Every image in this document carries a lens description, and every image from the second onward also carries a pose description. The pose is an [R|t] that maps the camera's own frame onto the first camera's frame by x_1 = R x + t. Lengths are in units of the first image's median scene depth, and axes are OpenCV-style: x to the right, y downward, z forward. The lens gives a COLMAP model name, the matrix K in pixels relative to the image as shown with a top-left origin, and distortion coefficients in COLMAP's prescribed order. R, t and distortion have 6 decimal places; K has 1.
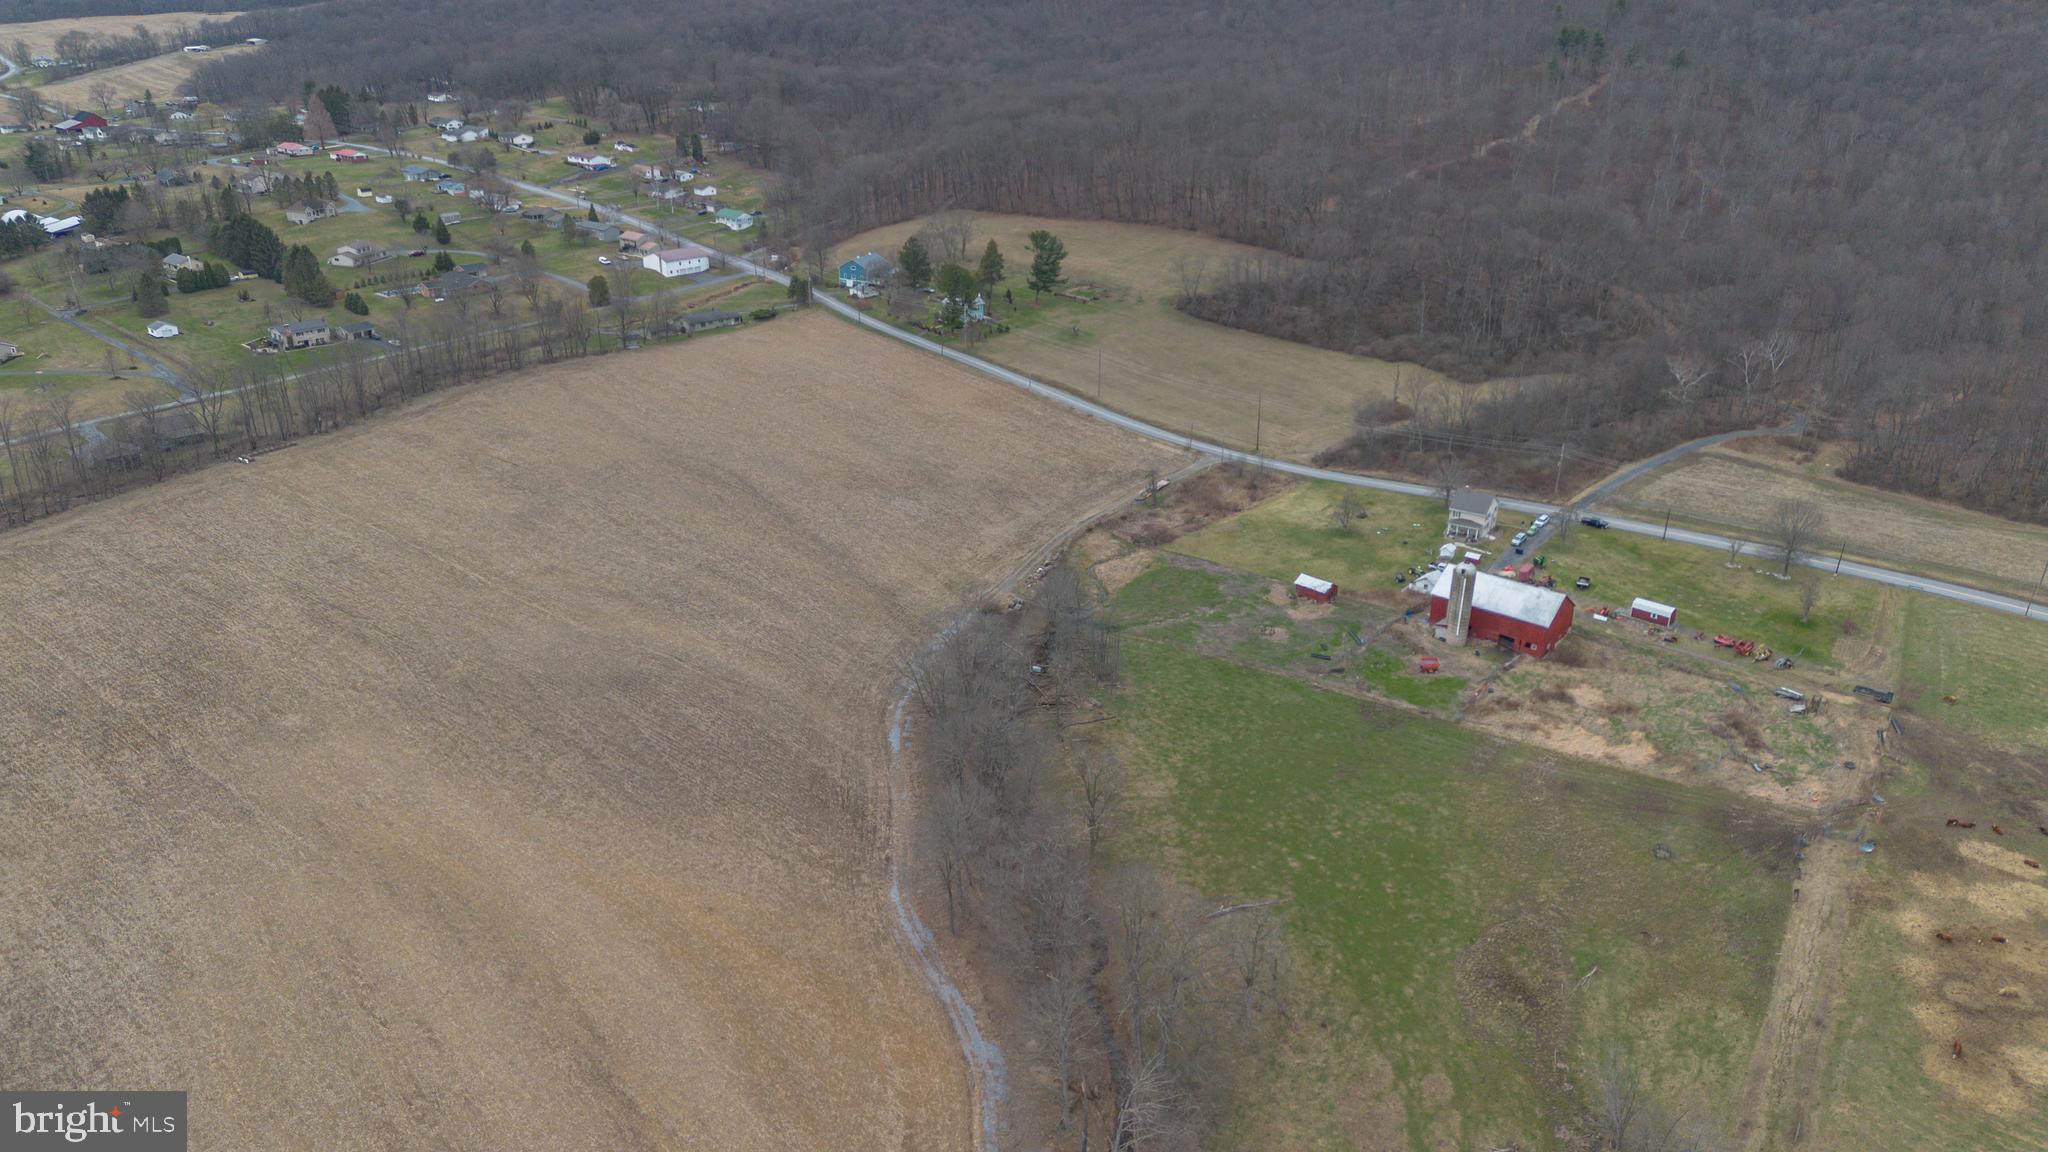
lens RADIAL K [[1436.6, 0, 1029.4], [0, 1436.6, 588.1], [0, 0, 1]] dist [0.090384, -0.086003]
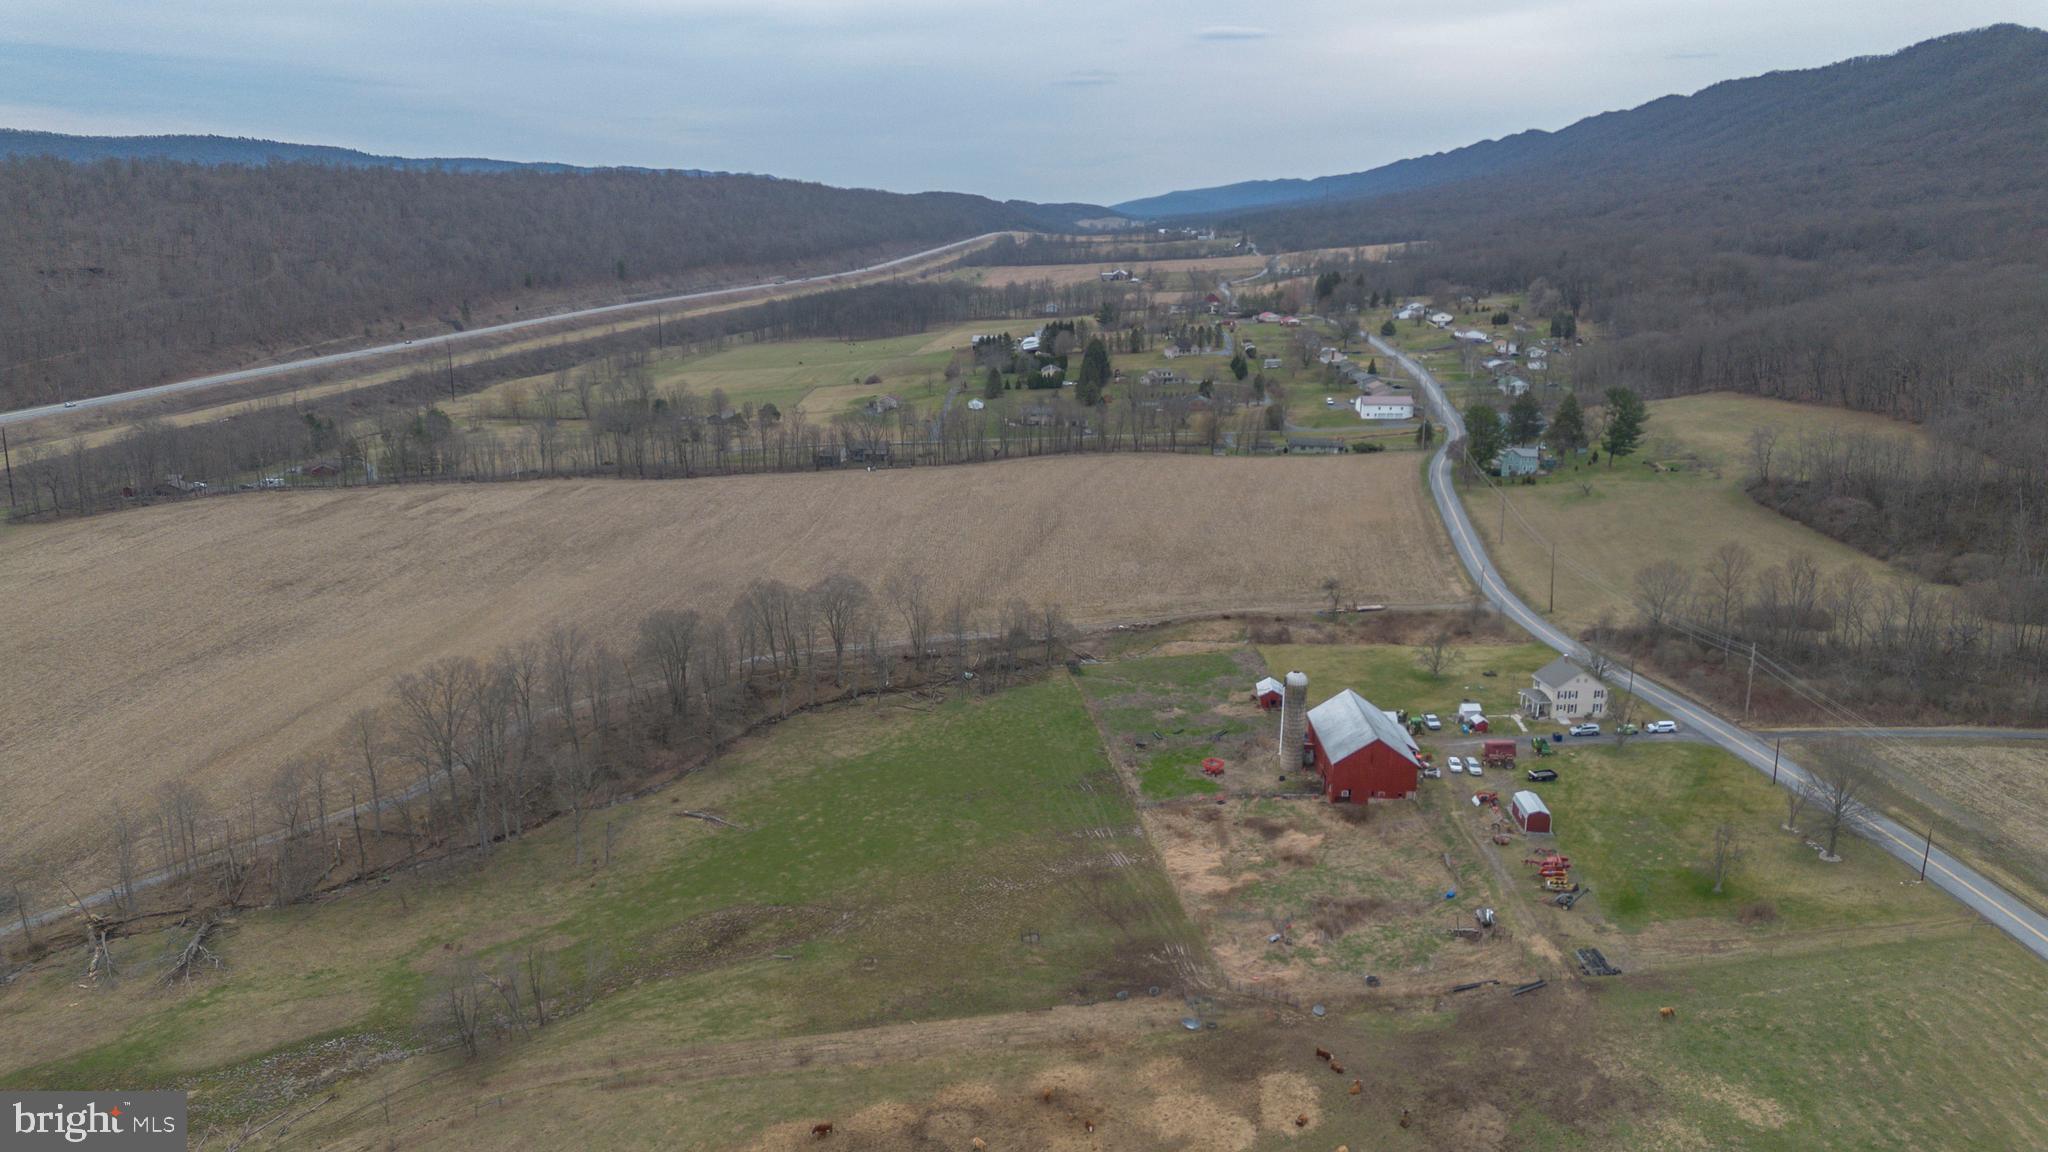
lens RADIAL K [[1436.6, 0, 1029.9], [0, 1436.6, 589.1], [0, 0, 1]] dist [0.090384, -0.086003]
pose [[0.630952, 0.189623, -0.752291, 0.702667], [-0.307600, 0.951342, -0.018190, 0.000151], [0.712237, 0.242882, 0.658579, 0.258126]]
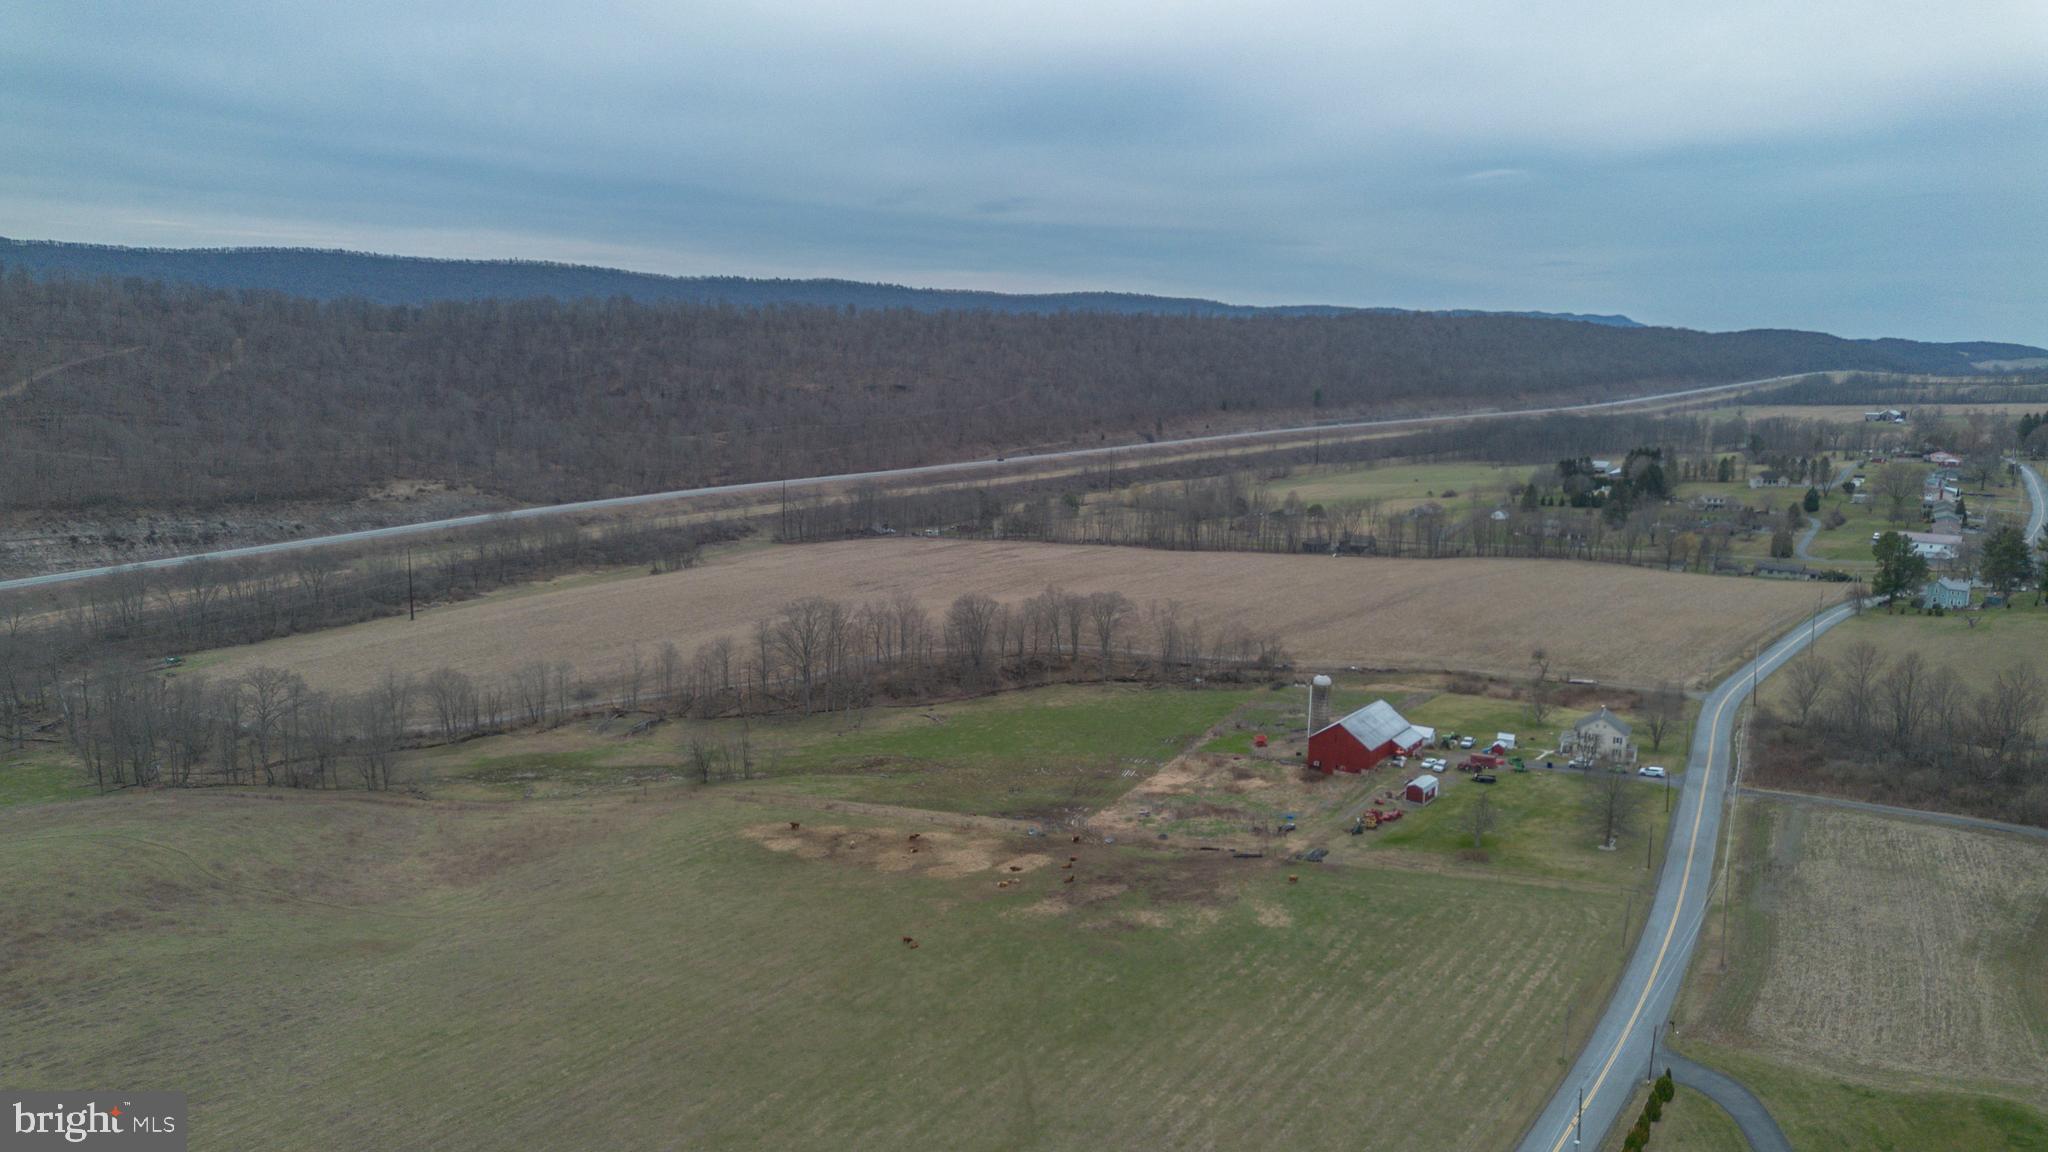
lens RADIAL K [[1436.6, 0, 1026.9], [0, 1436.6, 587.6], [0, 0, 1]] dist [0.090384, -0.086003]
pose [[0.119205, 0.156027, -0.980533, 1.138426], [-0.405086, 0.909283, 0.095442, -0.077752], [0.906474, 0.385823, 0.171595, 0.480997]]
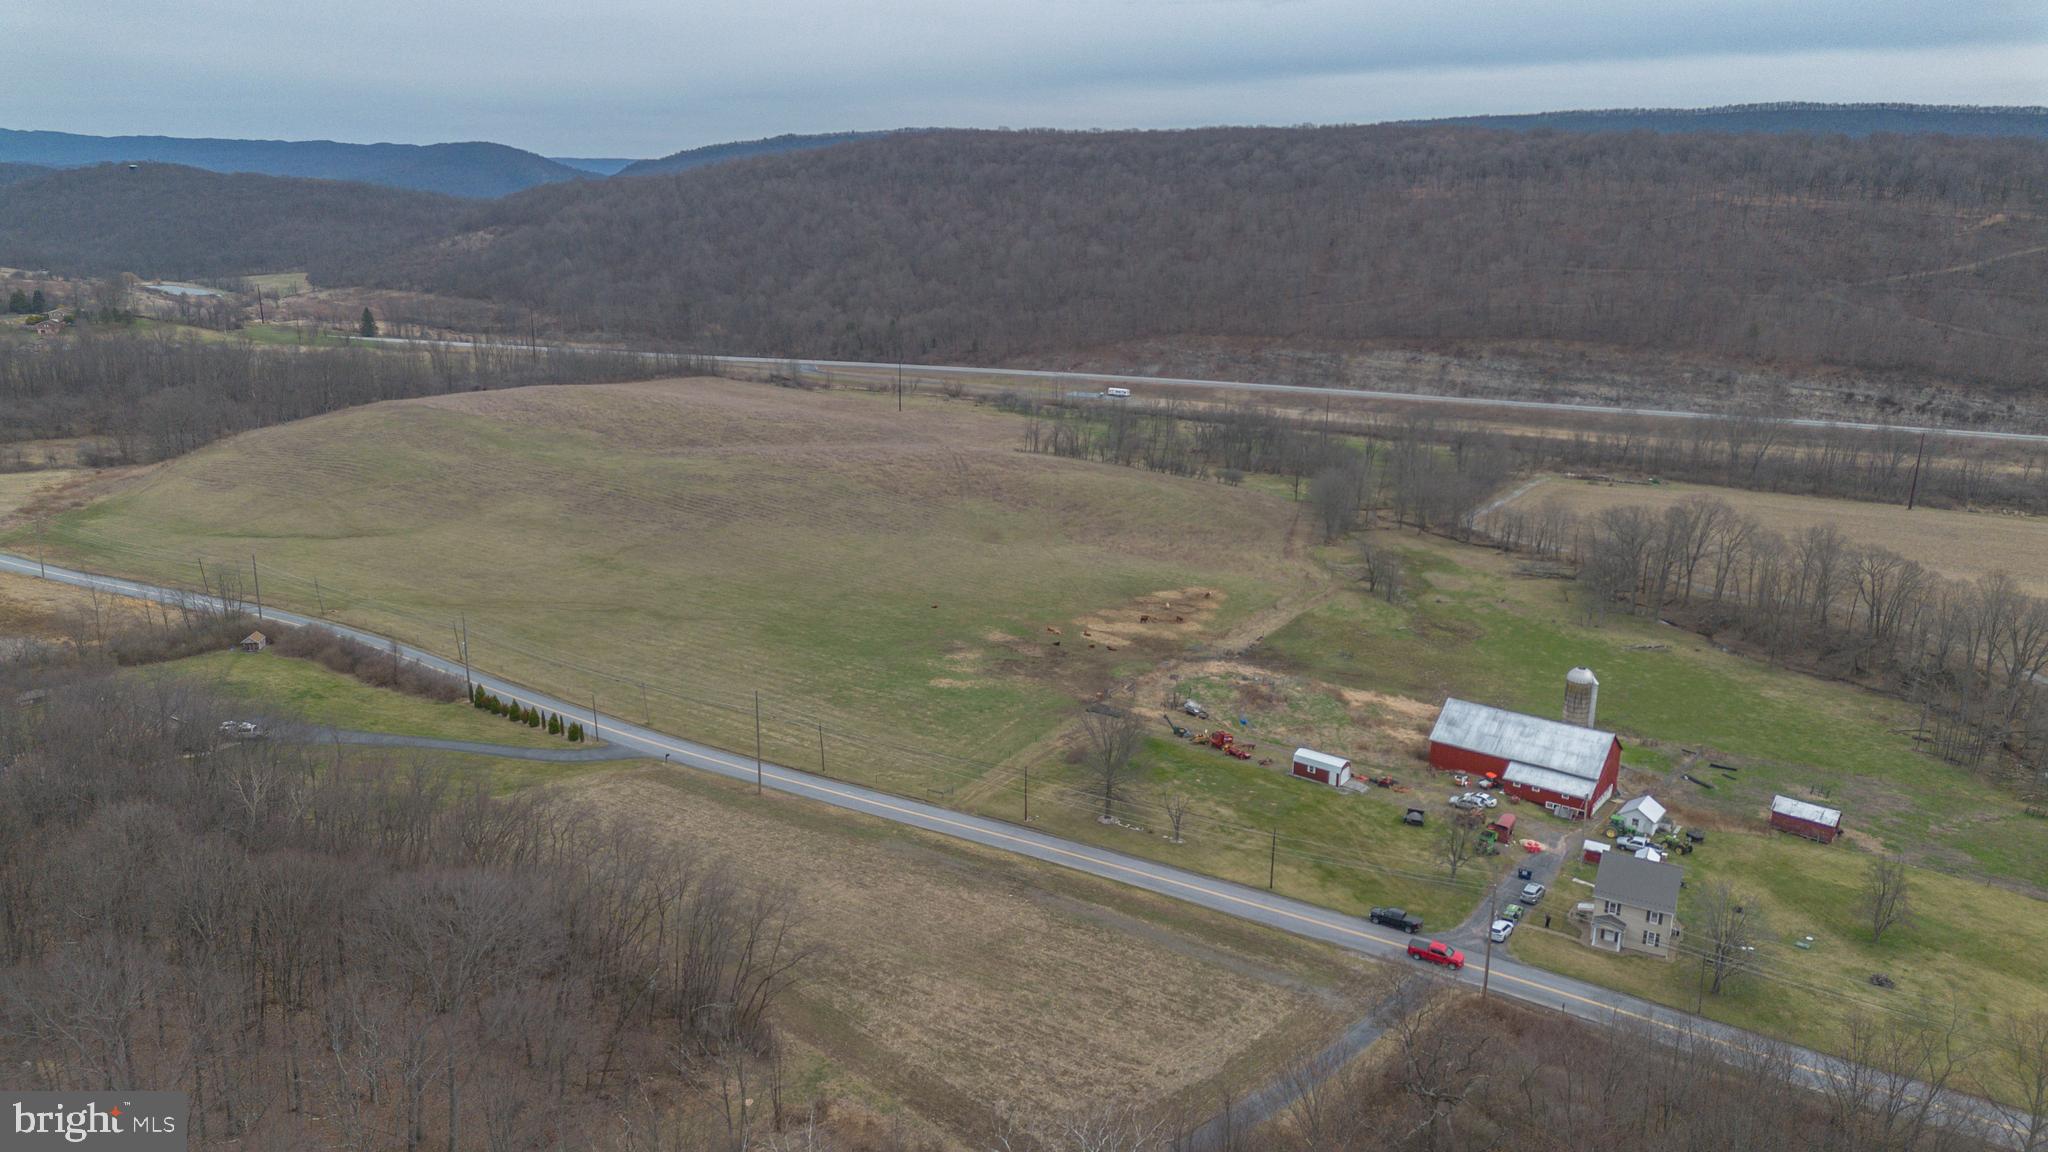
lens RADIAL K [[1436.6, 0, 1026.0], [0, 1436.6, 579.3], [0, 0, 1]] dist [0.090384, -0.086003]
pose [[-0.996222, -0.010757, -0.086176, 0.558823], [-0.061864, 0.784327, 0.617256, -0.433765], [0.060950, 0.620255, -0.782029, 1.307924]]
